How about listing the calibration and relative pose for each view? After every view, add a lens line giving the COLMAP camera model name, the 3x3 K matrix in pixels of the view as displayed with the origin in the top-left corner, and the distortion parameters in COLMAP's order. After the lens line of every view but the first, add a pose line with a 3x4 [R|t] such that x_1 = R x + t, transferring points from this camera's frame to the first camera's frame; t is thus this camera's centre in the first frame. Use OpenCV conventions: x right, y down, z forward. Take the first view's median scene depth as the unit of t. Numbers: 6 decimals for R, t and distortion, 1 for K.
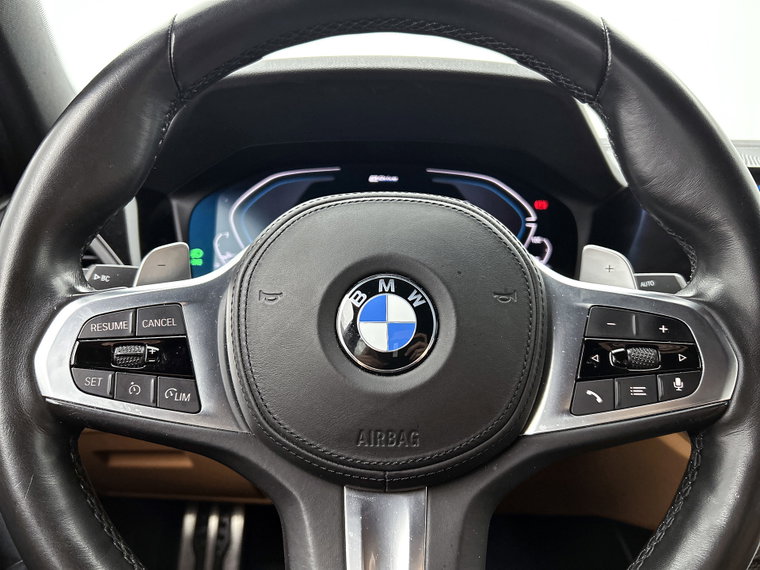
lens RADIAL K [[593.5, 0, 365.3], [0, 593.5, 283.5], [0, 0, 1]] dist [0.062296, -0.084139]
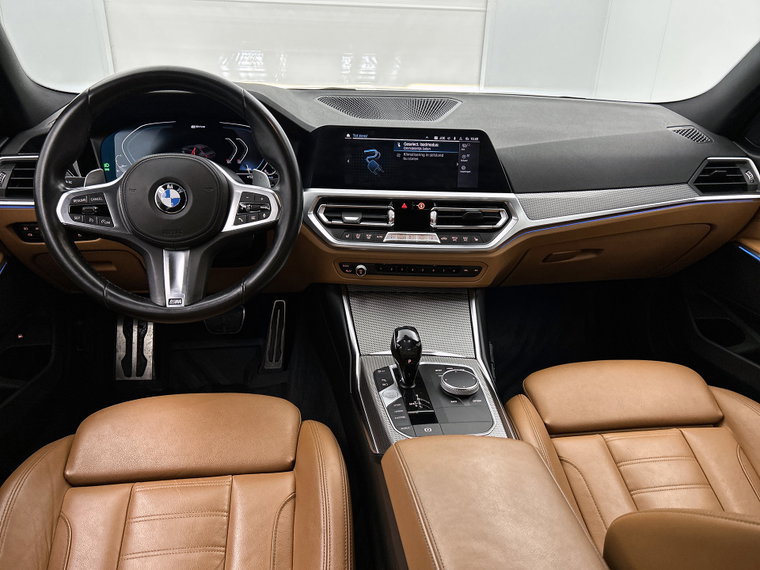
lens RADIAL K [[593.5, 0, 365.3], [0, 593.5, 283.5], [0, 0, 1]] dist [0.062296, -0.084139]
pose [[0.992080, -0.036480, 0.120197, 0.672779], [0.010678, 0.977928, 0.208669, -0.145272], [-0.125157, -0.205733, 0.970572, -2.371111]]
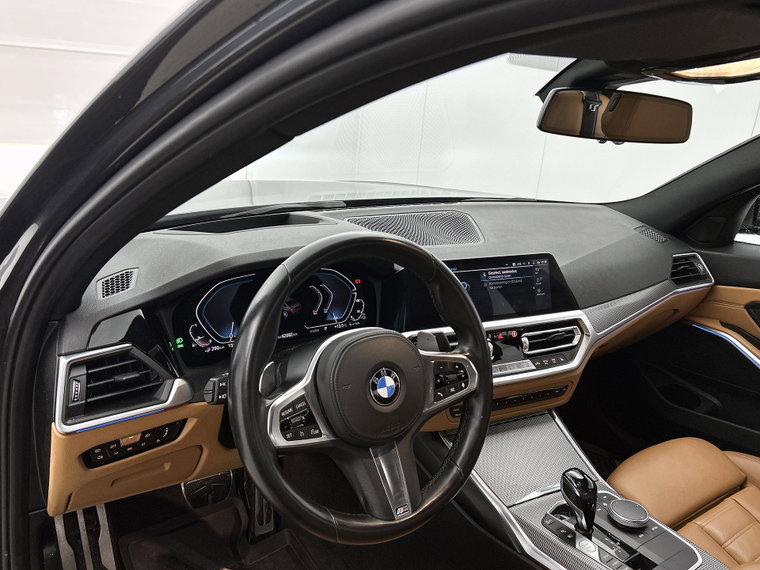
lens RADIAL K [[656.6, 0, 380.0], [0, 656.6, 285.0], [0, 0, 1]] dist [0.015048, -0.000056]
pose [[0.813329, -0.129514, 0.567206, -1.614831], [0.054580, 0.987594, 0.147241, -0.831622], [-0.579239, -0.088798, 0.810307, -1.371382]]
